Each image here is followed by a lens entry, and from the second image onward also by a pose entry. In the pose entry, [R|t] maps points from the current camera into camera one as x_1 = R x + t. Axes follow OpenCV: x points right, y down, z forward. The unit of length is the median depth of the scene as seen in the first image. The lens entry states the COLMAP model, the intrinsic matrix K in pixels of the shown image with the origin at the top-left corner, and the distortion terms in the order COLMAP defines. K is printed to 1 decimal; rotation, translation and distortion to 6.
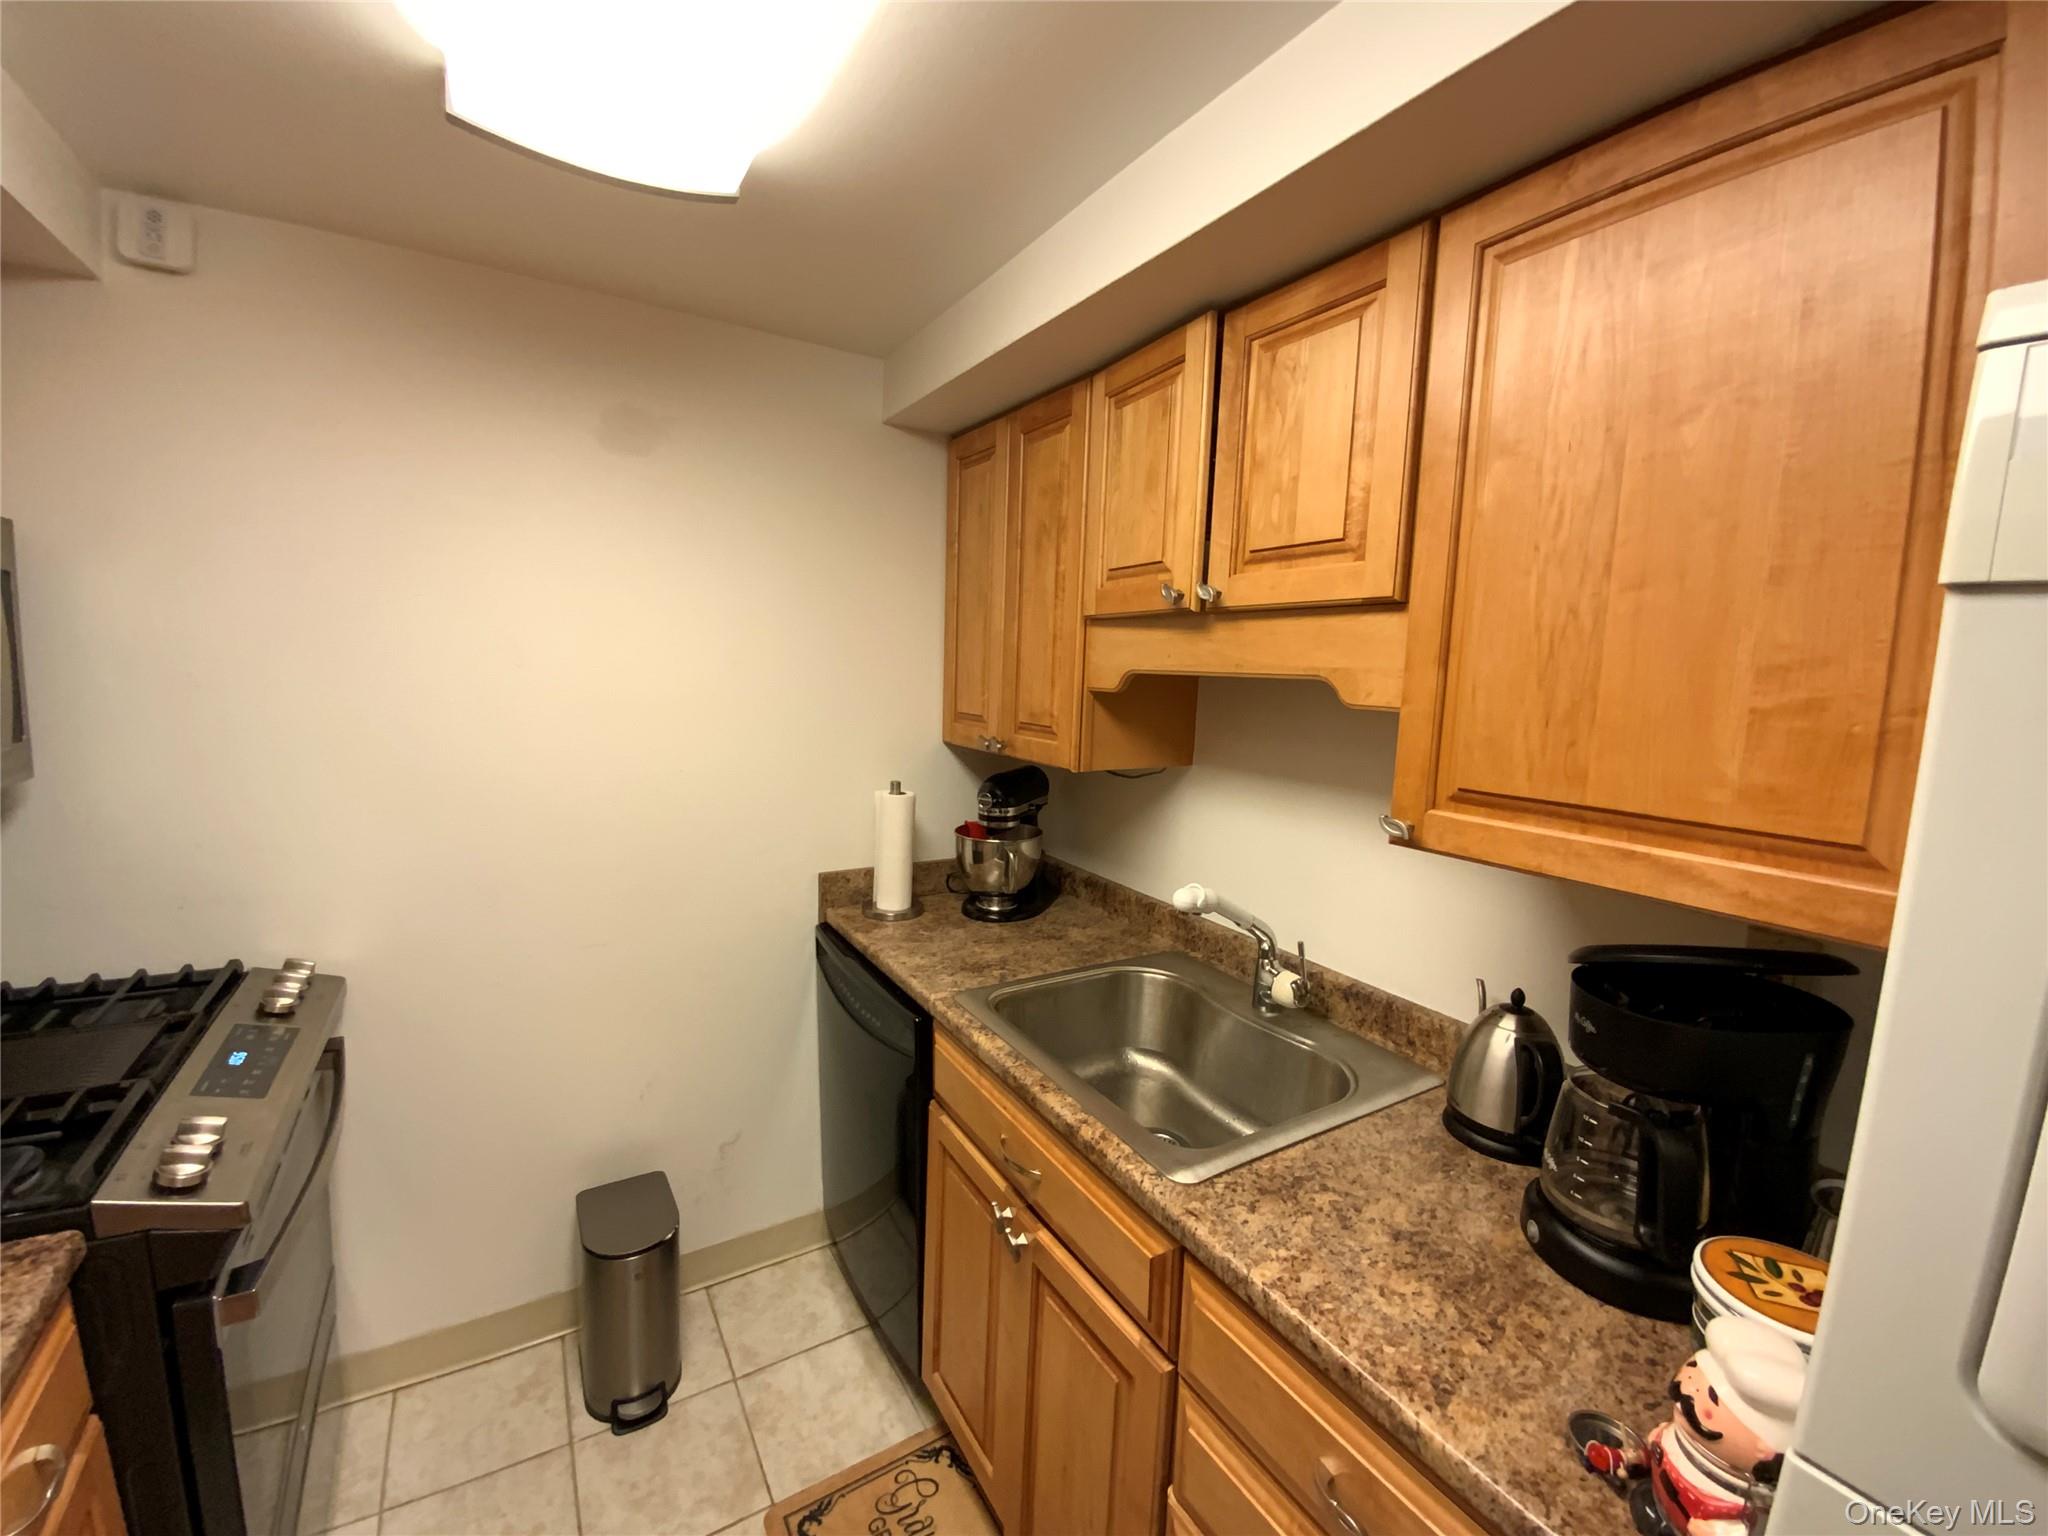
lens RADIAL K [[826.9, 0, 1023.7], [0, 826.9, 765.2], [0, 0, 1]] dist [0.006935, -0.013717]
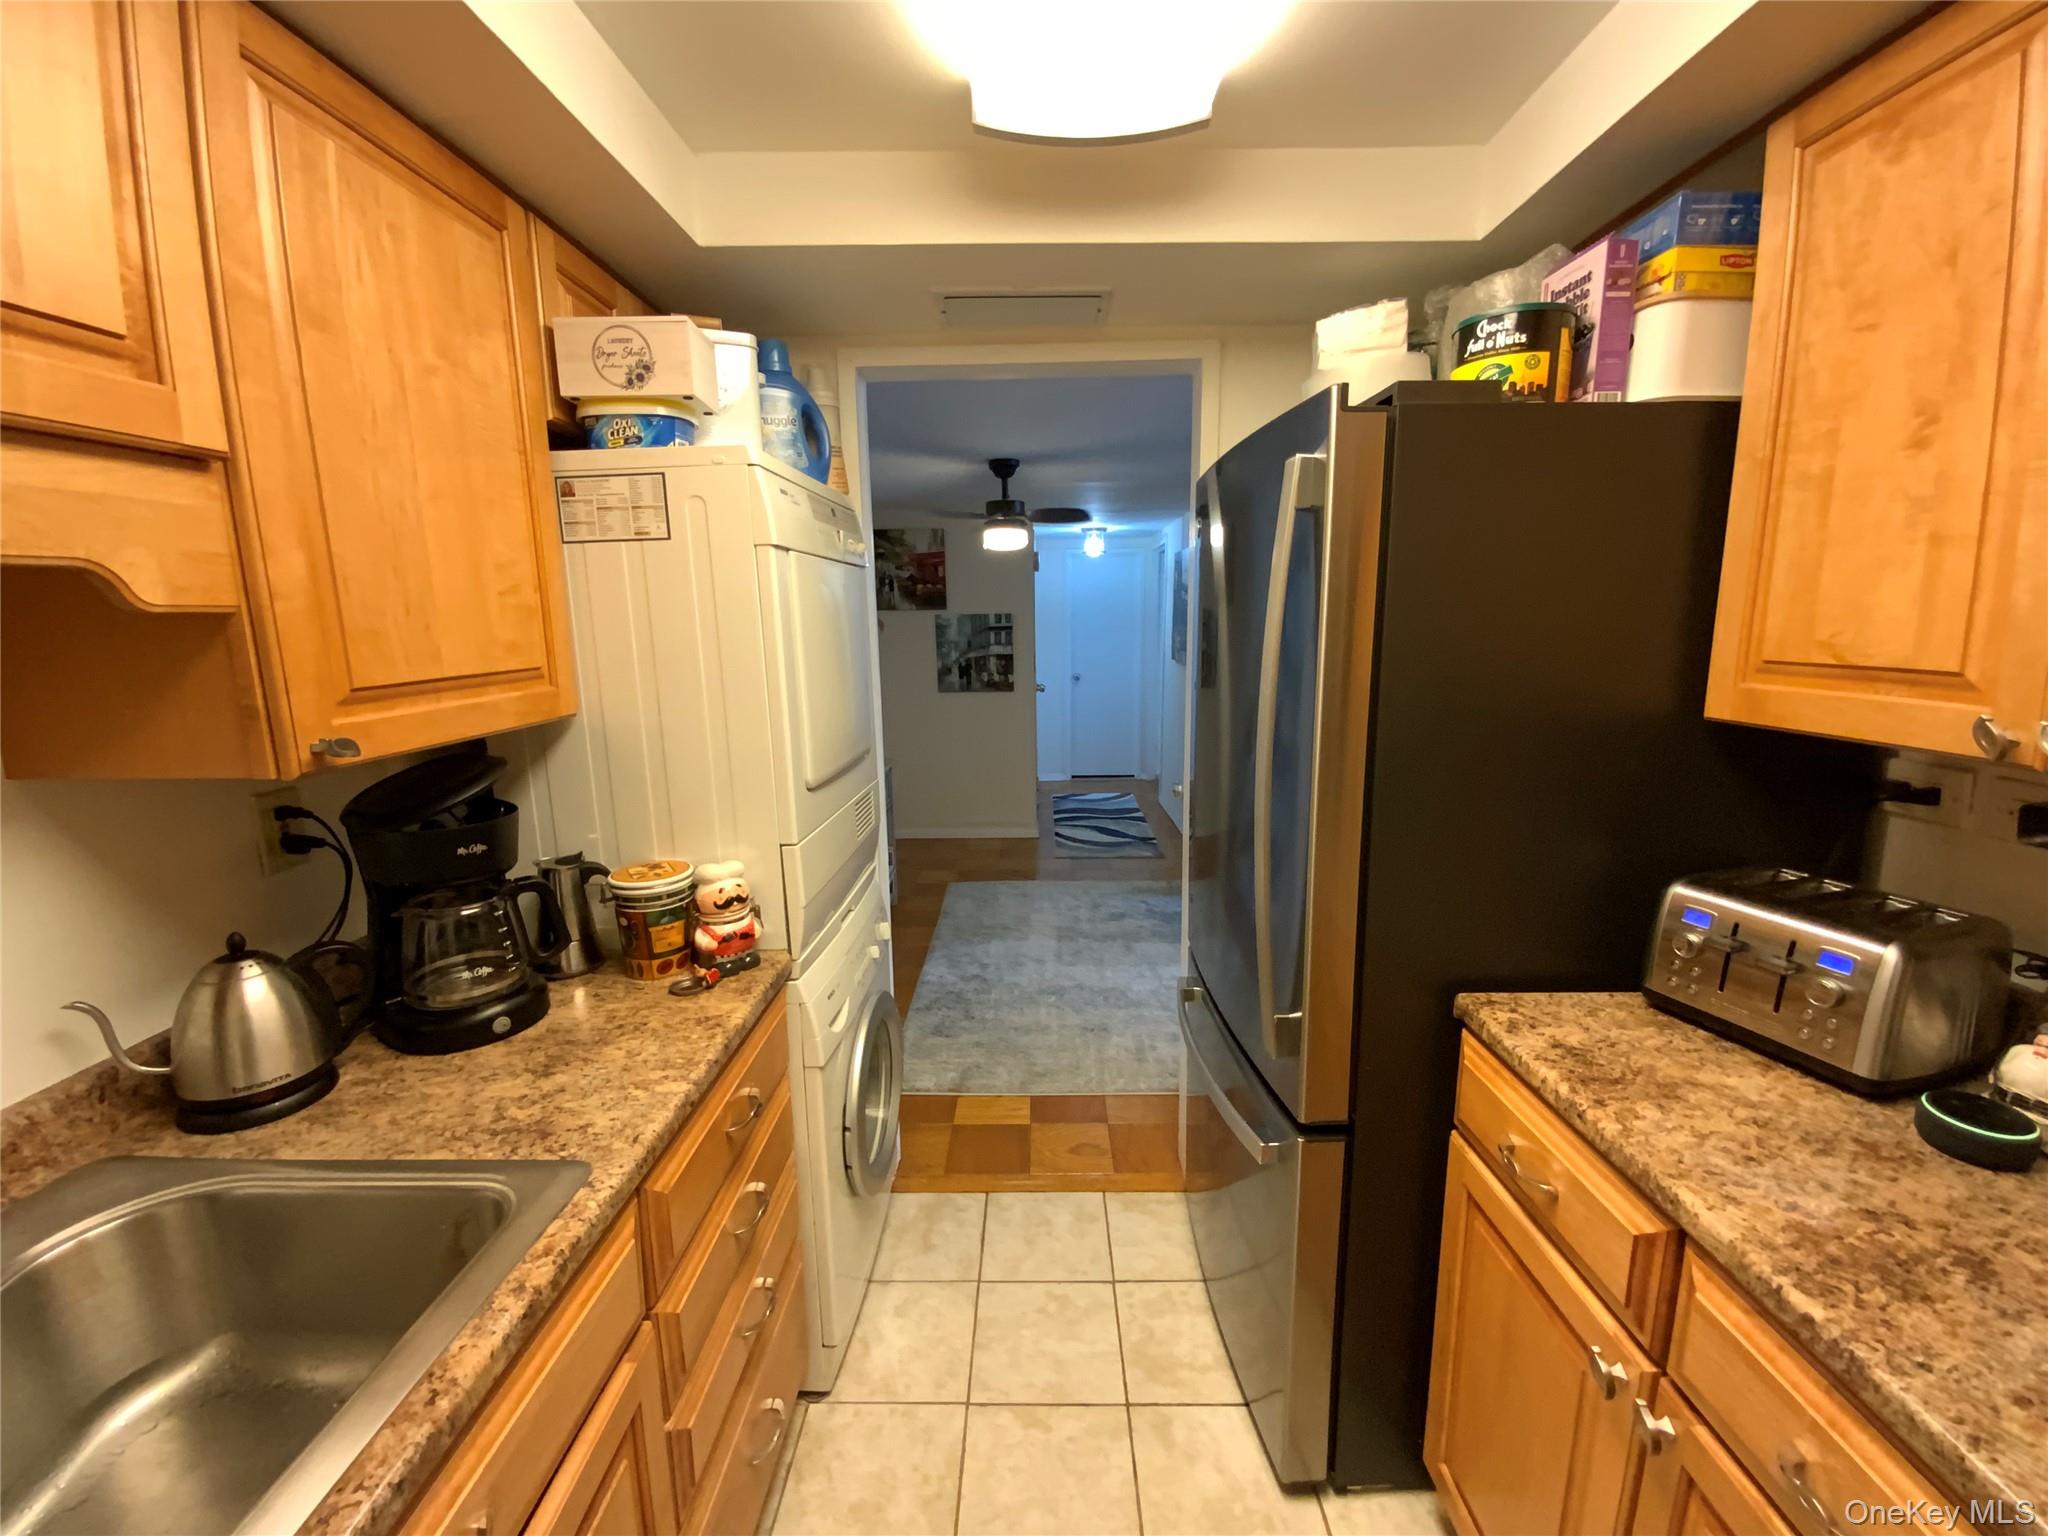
lens RADIAL K [[826.9, 0, 1018.2], [0, 826.9, 768.6], [0, 0, 1]] dist [0.006935, -0.013717]
pose [[-0.838938, -0.119019, 0.531053, -0.404789], [0.053297, 0.953135, 0.297813, -0.082538], [-0.541611, 0.278150, -0.793278, 0.908321]]
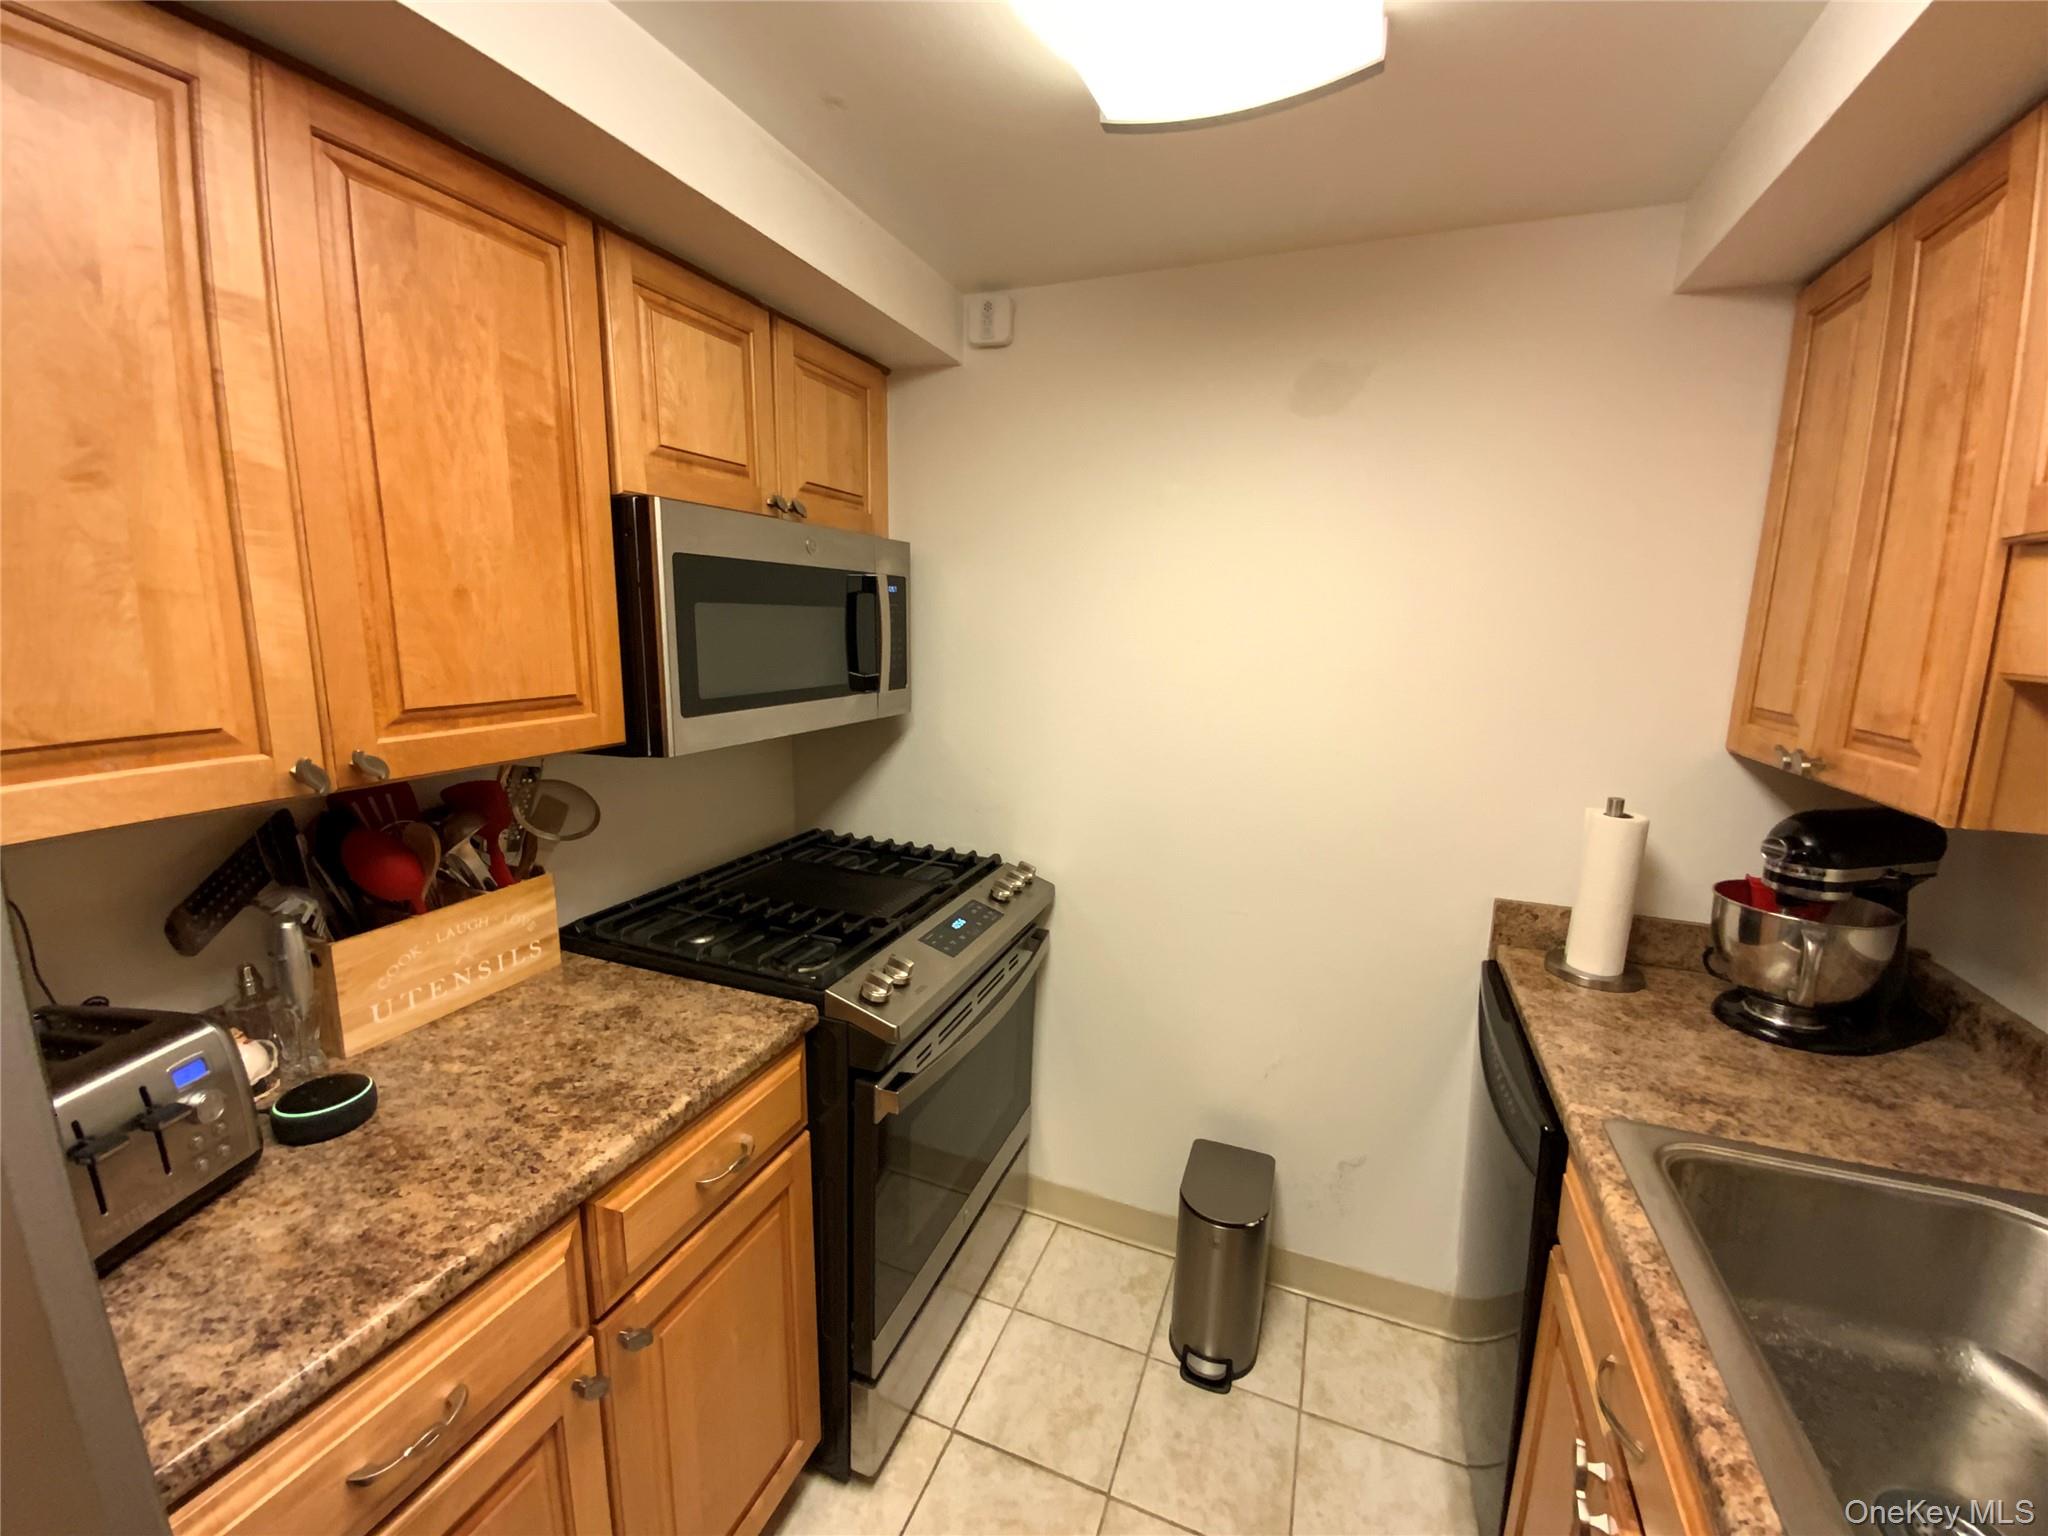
lens RADIAL K [[826.9, 0, 1018.8], [0, 826.9, 764.2], [0, 0, 1]] dist [0.006935, -0.013717]
pose [[0.592267, 0.115044, -0.797487, 0.140151], [-0.096622, 0.992753, 0.071455, -0.014188], [0.799928, 0.034735, 0.599090, 0.198094]]
